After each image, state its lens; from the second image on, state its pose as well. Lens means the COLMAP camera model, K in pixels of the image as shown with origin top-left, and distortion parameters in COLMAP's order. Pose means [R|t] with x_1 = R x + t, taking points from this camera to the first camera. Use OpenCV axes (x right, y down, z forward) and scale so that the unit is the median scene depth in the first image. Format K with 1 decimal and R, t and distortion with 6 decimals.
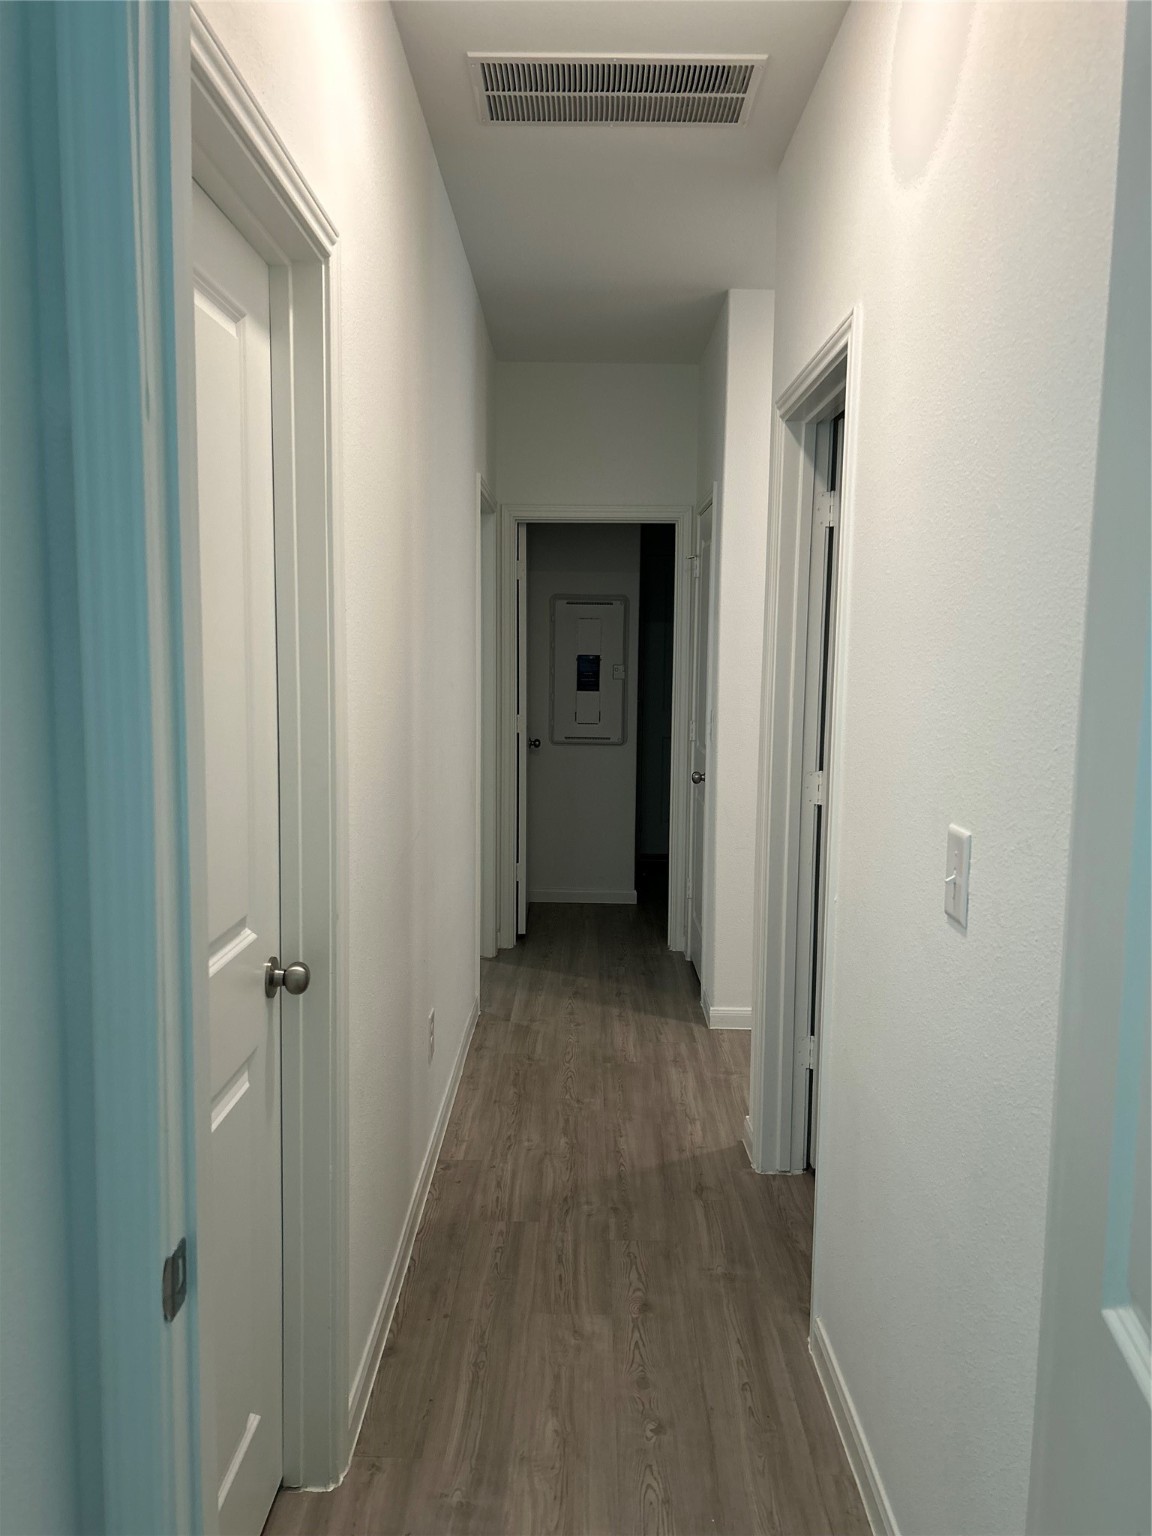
lens RADIAL K [[1151.3, 0, 575.4], [0, 1151.3, 759.6], [0, 0, 1]] dist [0.056170, -0.063364]
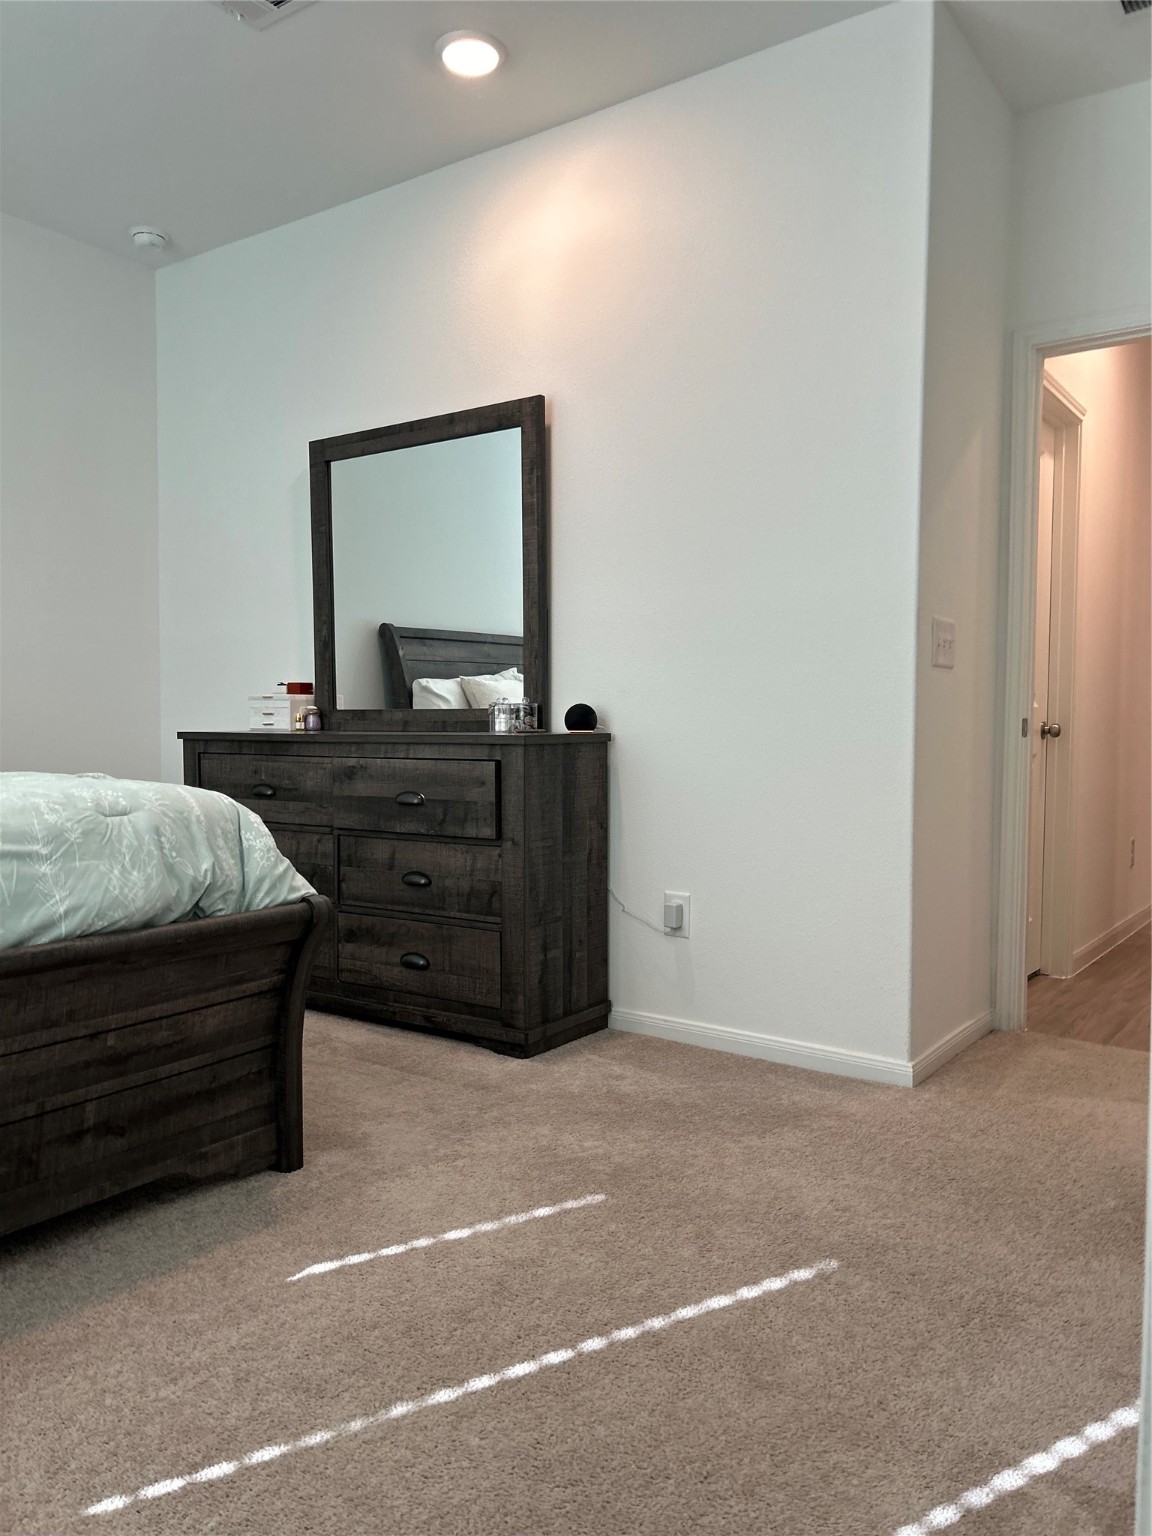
lens RADIAL K [[1151.3, 0, 572.9], [0, 1151.3, 770.9], [0, 0, 1]] dist [0.056170, -0.063364]
pose [[0.817949, 0.016994, -0.575039, 0.193612], [-0.057470, 0.996977, -0.052284, 0.282837], [0.572412, 0.075813, 0.816454, -0.910147]]
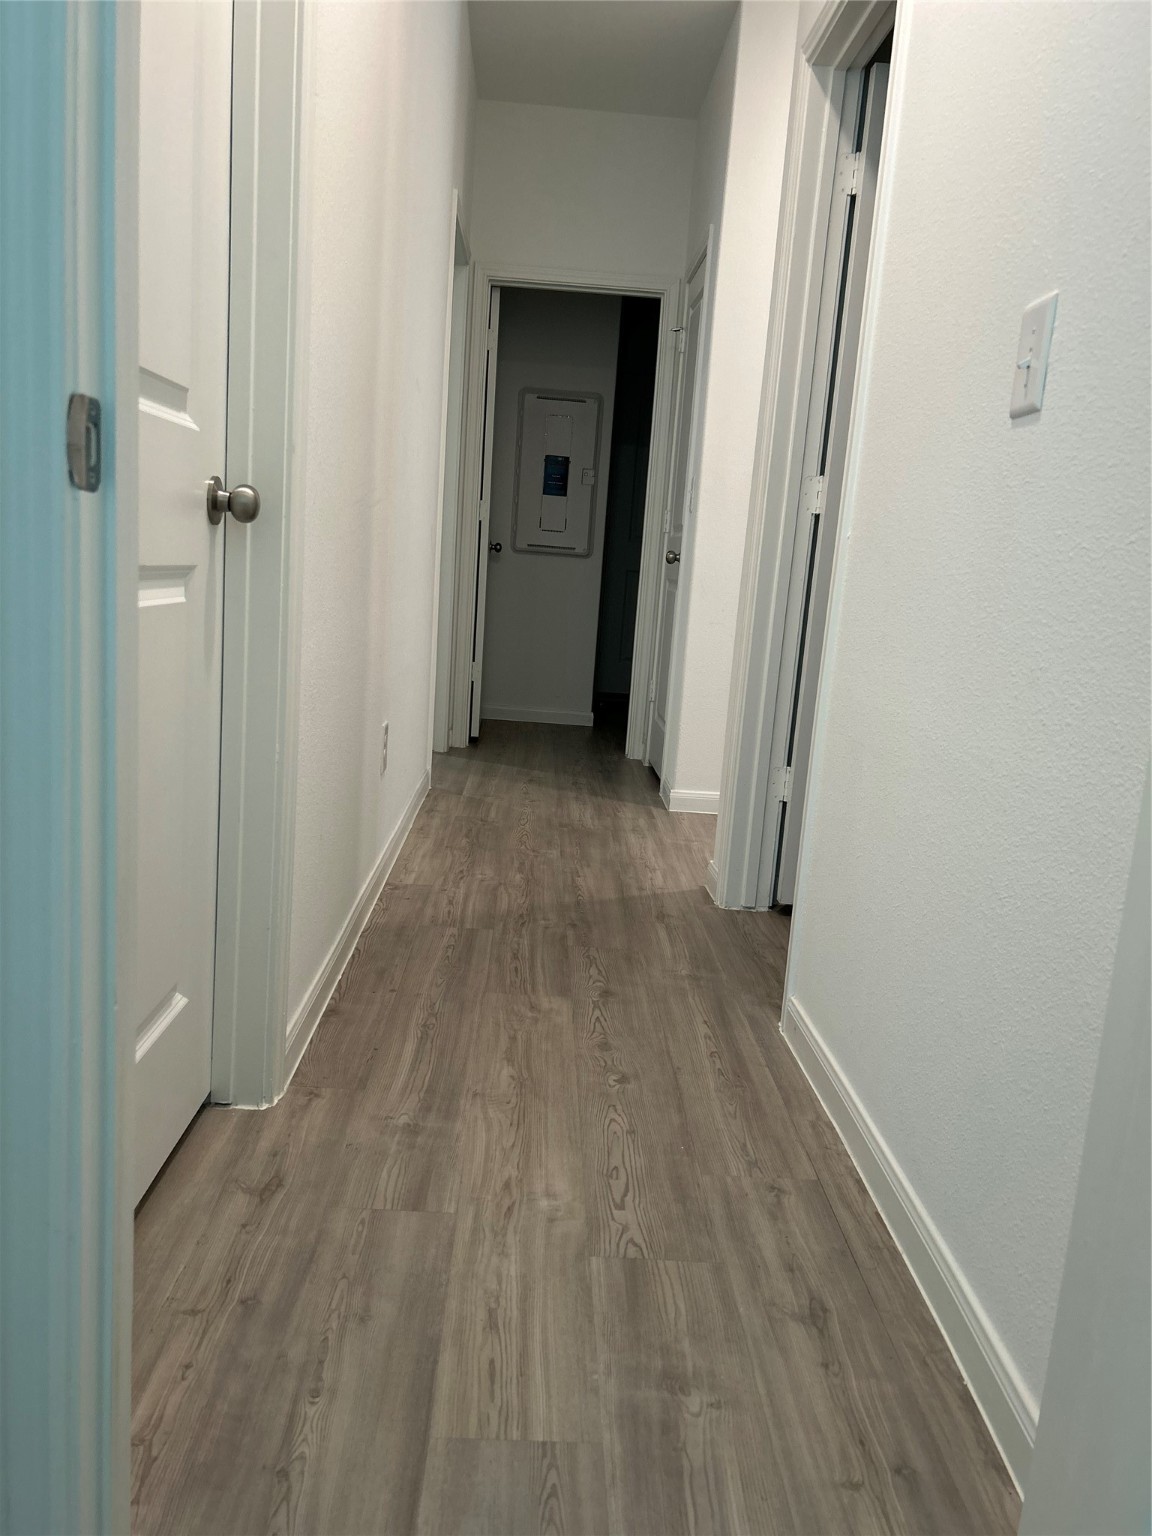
lens RADIAL K [[1151.3, 0, 576.6], [0, 1151.3, 757.6], [0, 0, 1]] dist [0.056170, -0.063364]
pose [[0.997405, 0.051056, 0.050751, -0.018654], [-0.054544, 0.996061, 0.069910, 0.192411], [-0.046982, -0.072497, 0.996261, 0.075959]]
